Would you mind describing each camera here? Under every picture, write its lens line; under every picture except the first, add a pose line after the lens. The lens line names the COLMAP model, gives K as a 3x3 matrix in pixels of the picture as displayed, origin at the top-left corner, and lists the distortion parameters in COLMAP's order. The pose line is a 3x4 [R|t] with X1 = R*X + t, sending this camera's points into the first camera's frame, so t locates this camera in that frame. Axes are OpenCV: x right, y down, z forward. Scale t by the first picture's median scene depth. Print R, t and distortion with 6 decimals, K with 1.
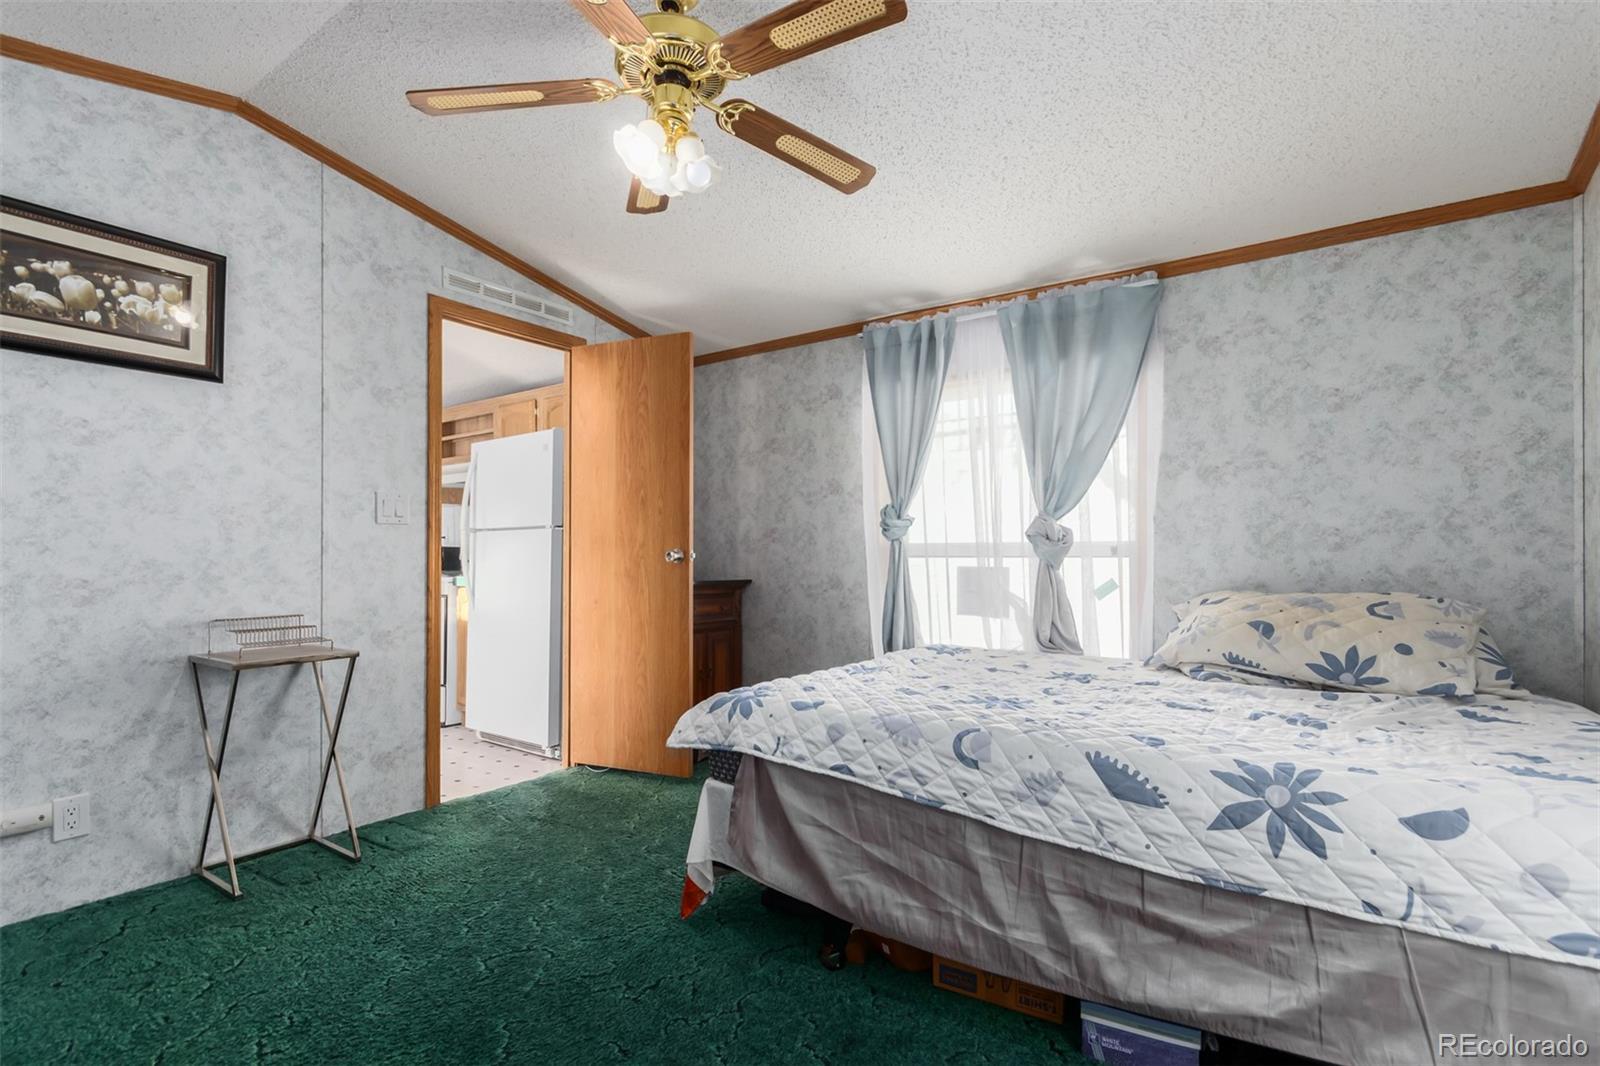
lens RADIAL K [[748.5, 0, 804.5], [0, 748.5, 549.6], [0, 0, 1]] dist [0.001352, 0.001004]
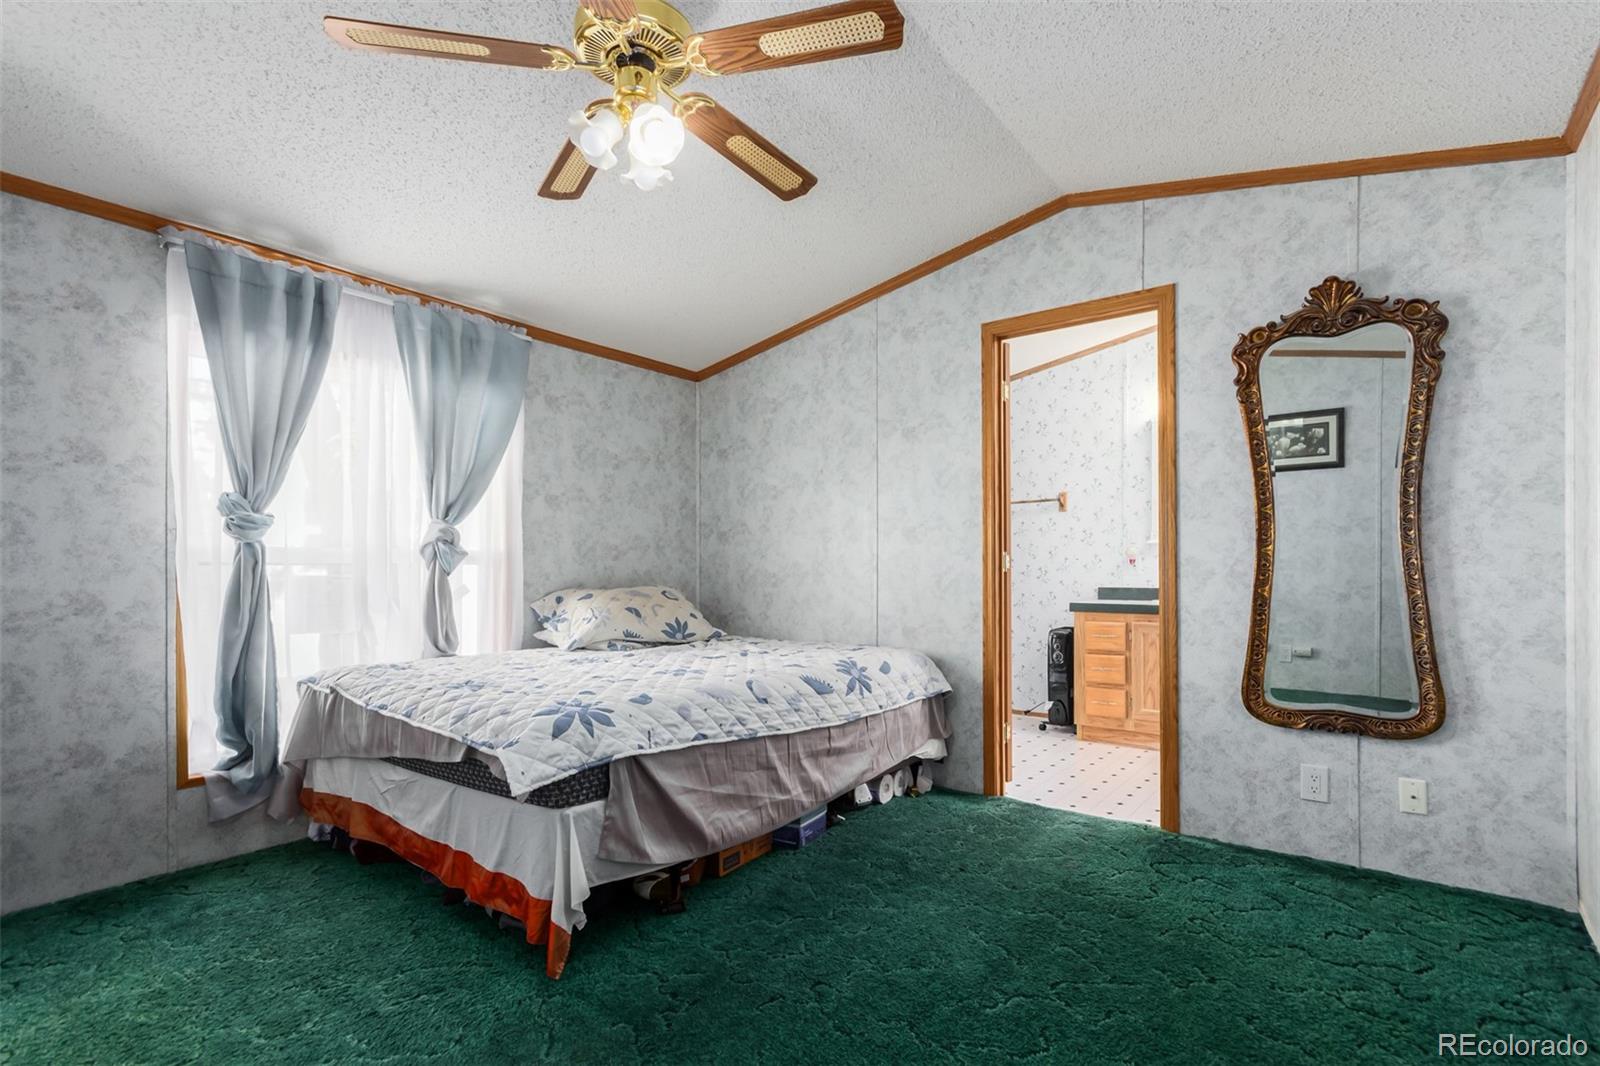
lens RADIAL K [[748.5, 0, 815.3], [0, 748.5, 562.2], [0, 0, 1]] dist [0.001352, 0.001004]
pose [[0.045666, 0.003446, 0.998951, -0.909348], [-0.010983, 0.999935, -0.002948, 0.006290], [-0.998896, -0.010837, 0.045701, 0.589287]]
